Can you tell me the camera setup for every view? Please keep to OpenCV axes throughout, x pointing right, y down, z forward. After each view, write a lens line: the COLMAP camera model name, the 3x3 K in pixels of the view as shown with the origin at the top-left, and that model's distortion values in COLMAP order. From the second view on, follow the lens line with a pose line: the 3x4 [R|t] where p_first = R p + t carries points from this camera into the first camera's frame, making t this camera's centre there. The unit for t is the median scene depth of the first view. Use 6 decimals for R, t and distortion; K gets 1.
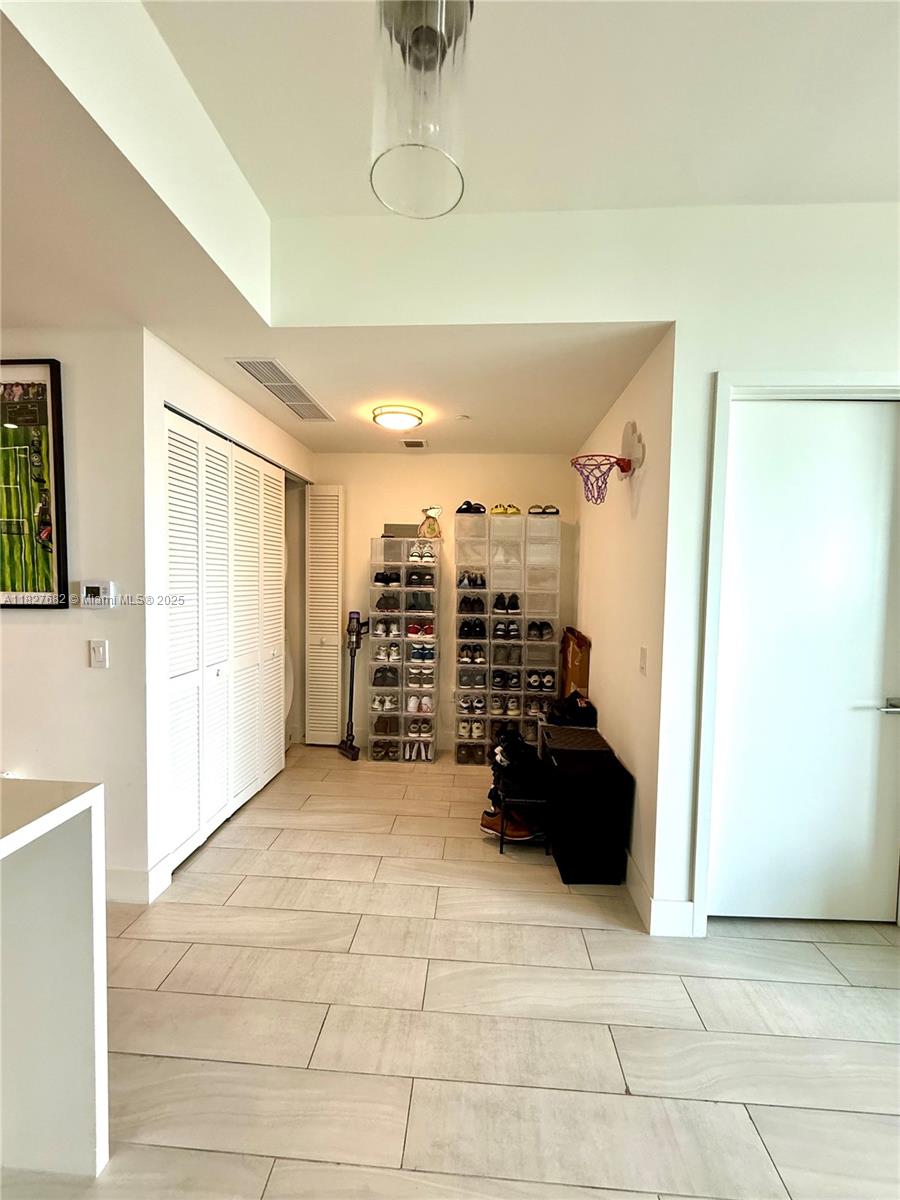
lens RADIAL K [[516.1, 0, 451.7], [0, 516.1, 601.7], [0, 0, 1]] dist [-0.003288, -0.000464]
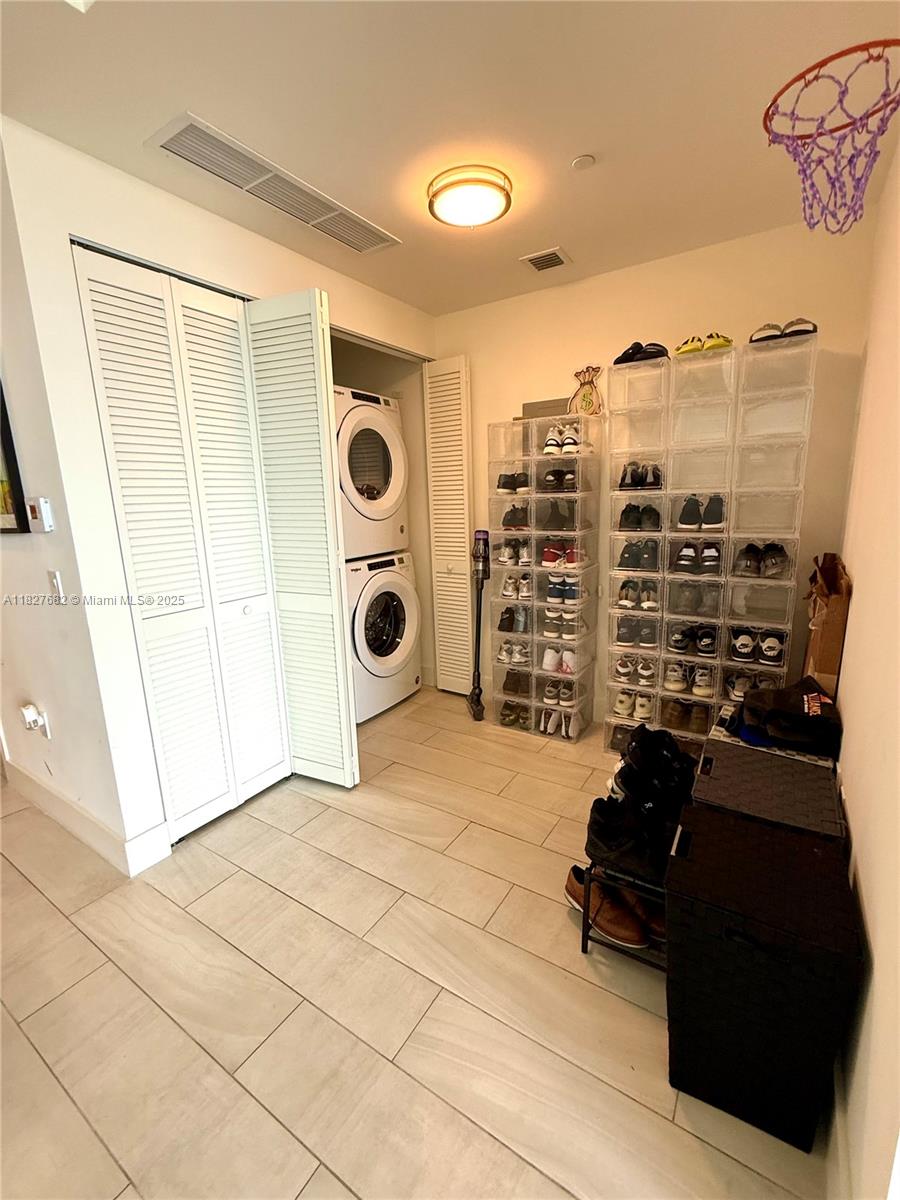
lens RADIAL K [[516.1, 0, 446.6], [0, 516.1, 604.7], [0, 0, 1]] dist [-0.003288, -0.000464]
pose [[0.868442, 0.056356, -0.492578, 0.151393], [0.023839, 0.987623, 0.155025, 0.008413], [0.495218, -0.146373, 0.856349, 0.329890]]
